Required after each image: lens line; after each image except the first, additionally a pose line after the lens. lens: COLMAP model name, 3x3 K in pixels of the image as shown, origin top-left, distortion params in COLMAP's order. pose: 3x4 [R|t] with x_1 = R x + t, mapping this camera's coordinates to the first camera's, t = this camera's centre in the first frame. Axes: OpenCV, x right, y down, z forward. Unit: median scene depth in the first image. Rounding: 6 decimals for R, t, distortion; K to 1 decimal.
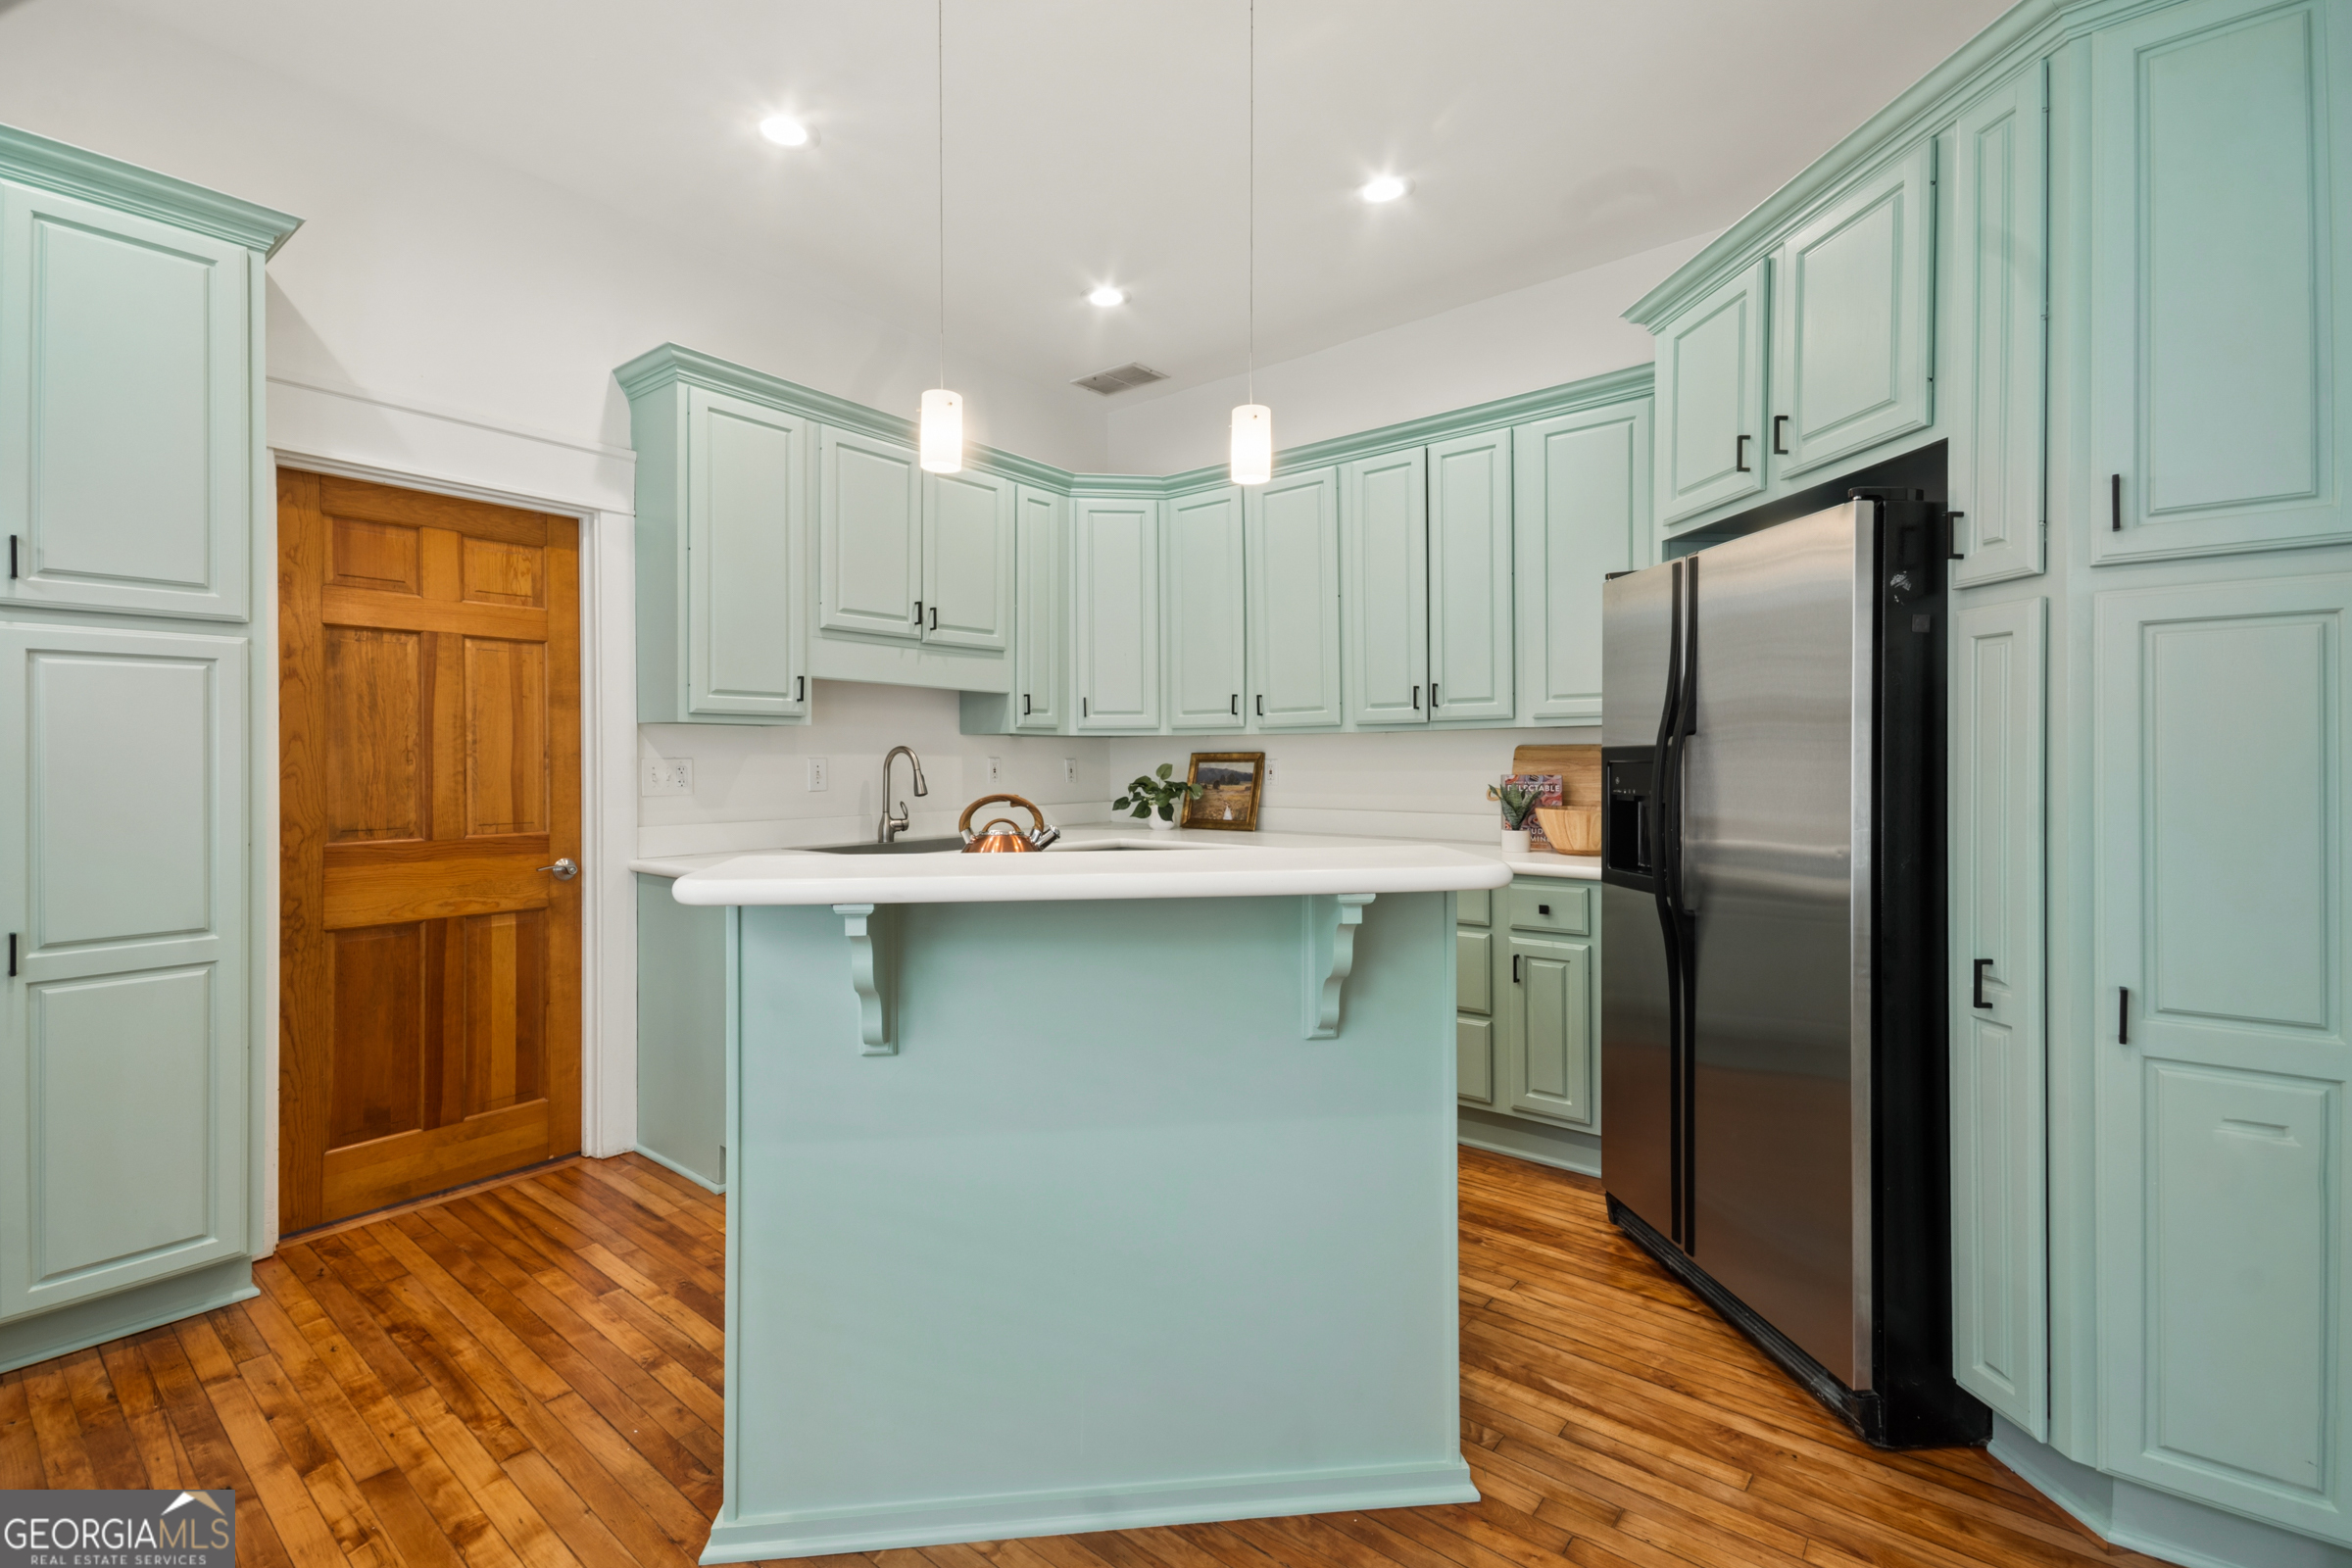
lens RADIAL K [[1019.3, 0, 1181.4], [0, 1019.3, 777.3], [0, 0, 1]] dist [0.014166, -0.003379]
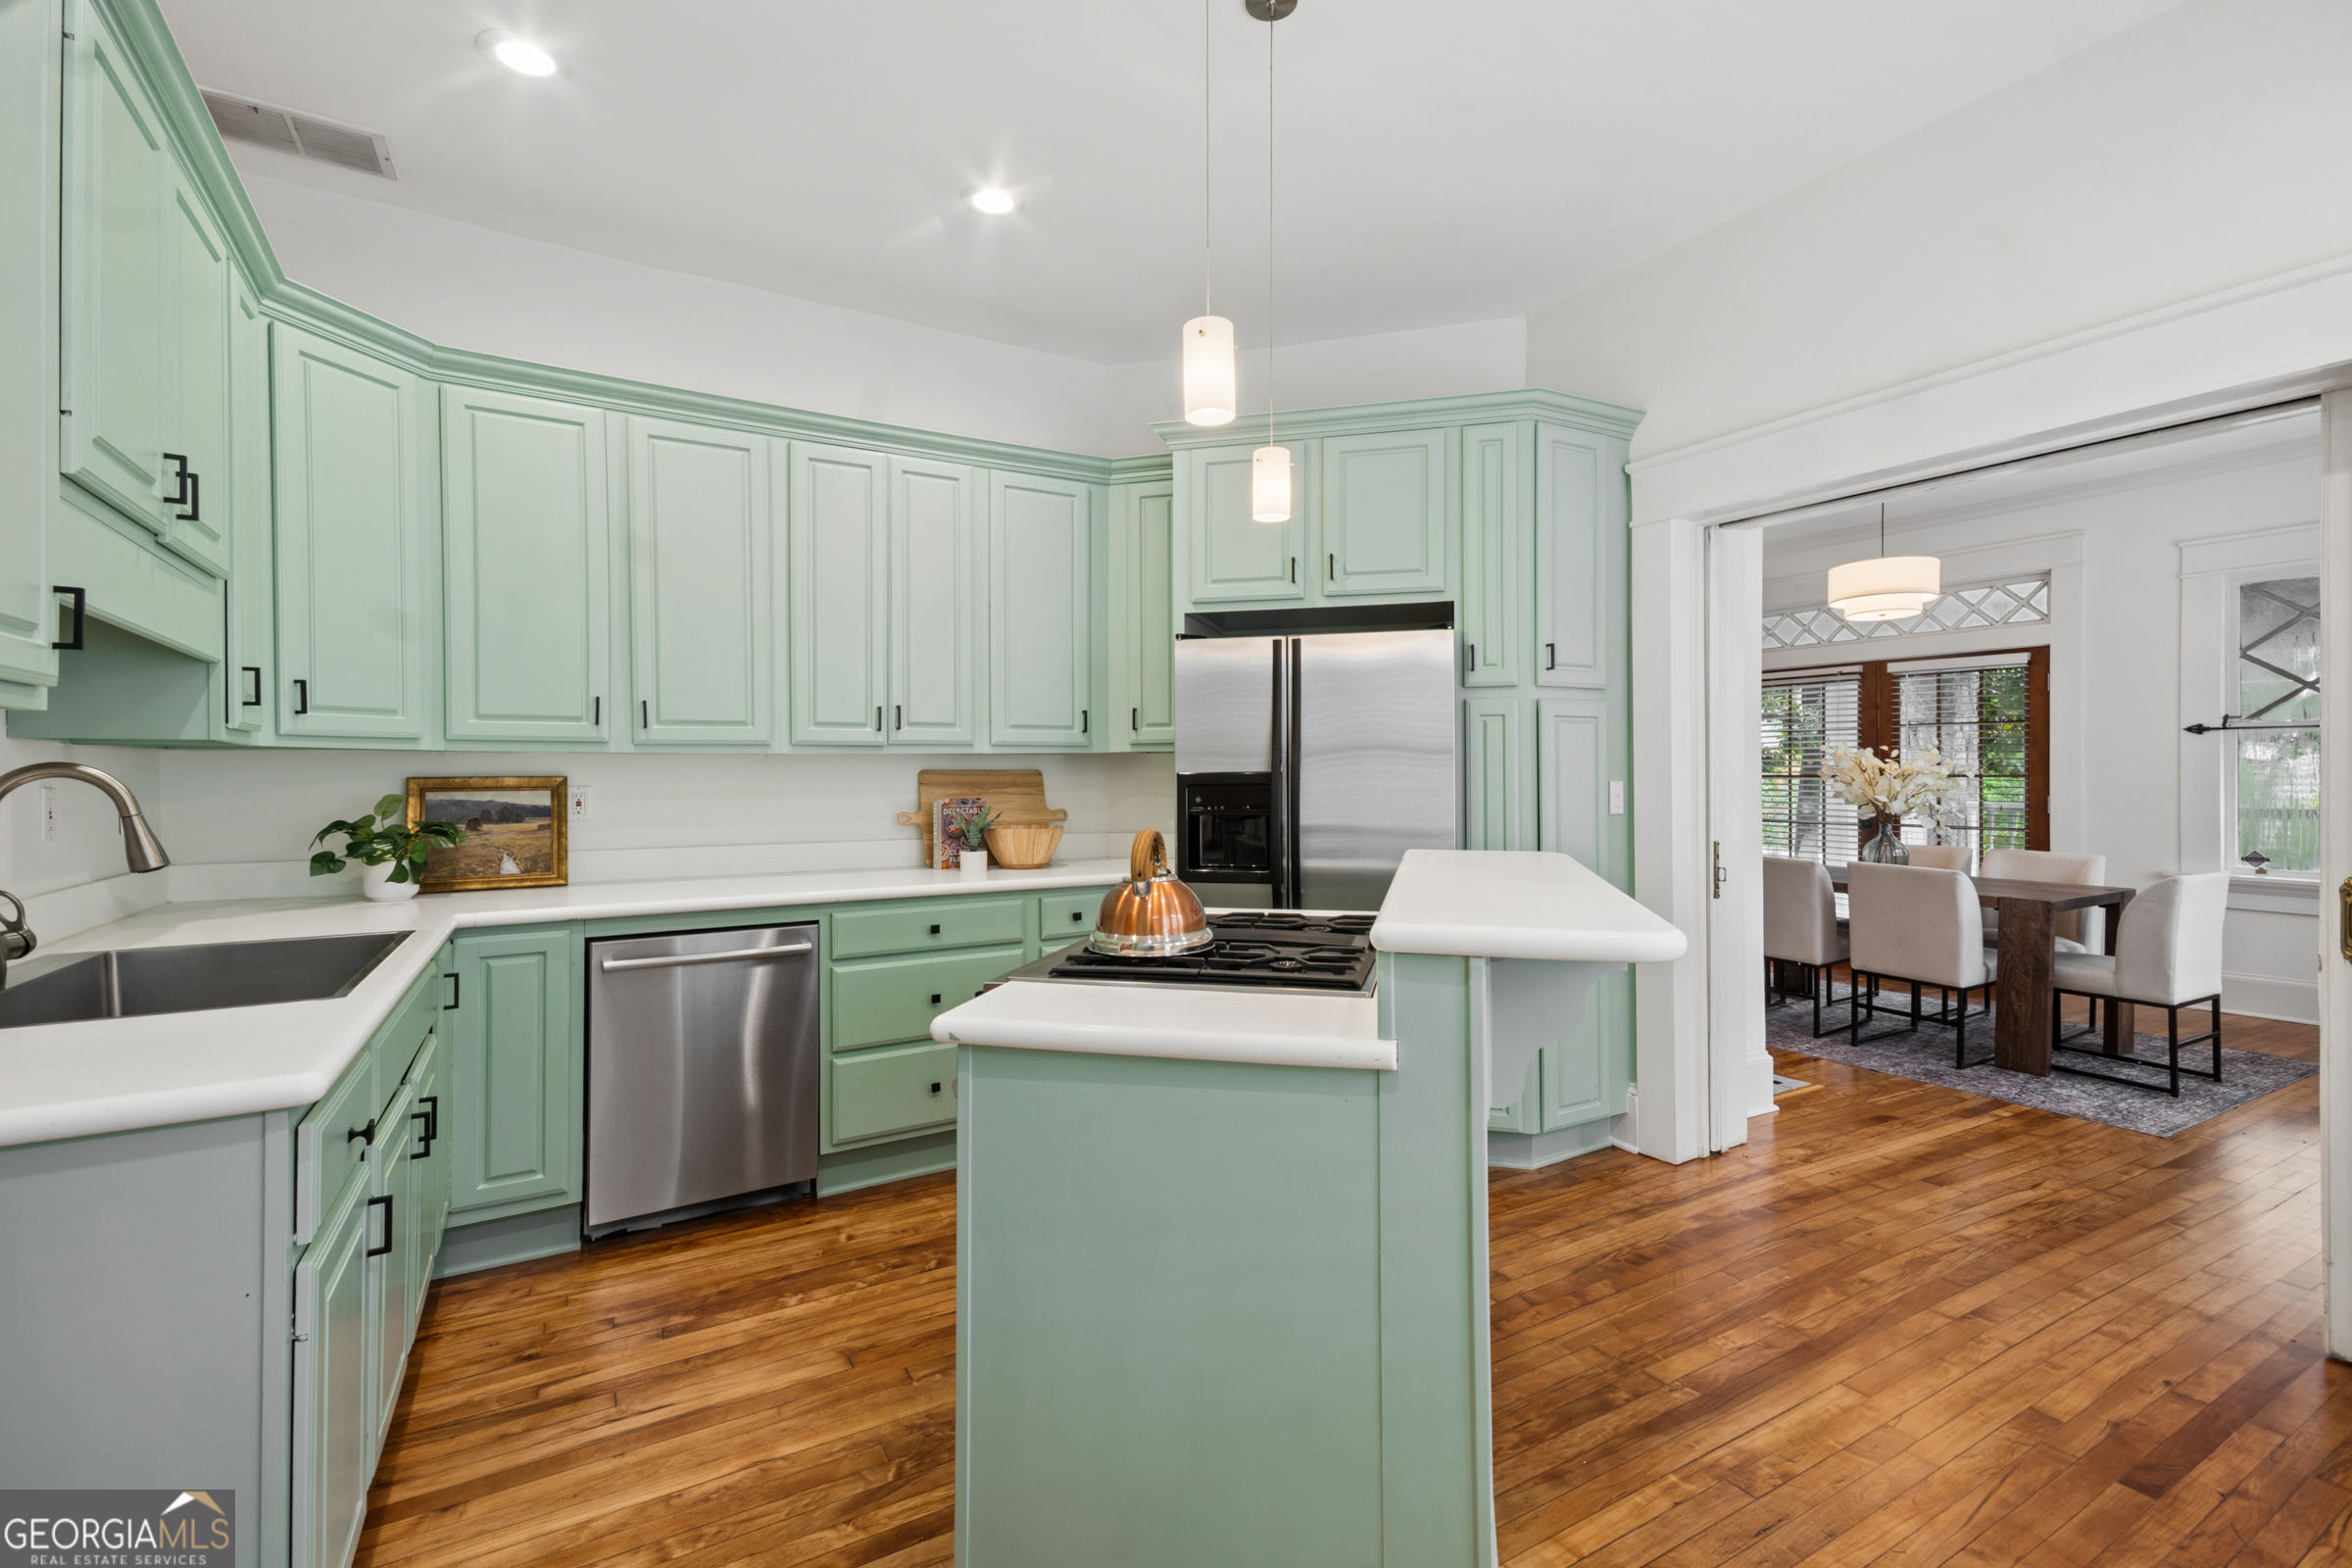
lens RADIAL K [[1019.3, 0, 1181.4], [0, 1019.3, 777.3], [0, 0, 1]] dist [0.014166, -0.003379]
pose [[0.365957, 0.001100, 0.930631, -0.469177], [0.021268, 0.999728, -0.009545, -0.008253], [-0.930389, 0.023286, 0.365834, 0.348646]]
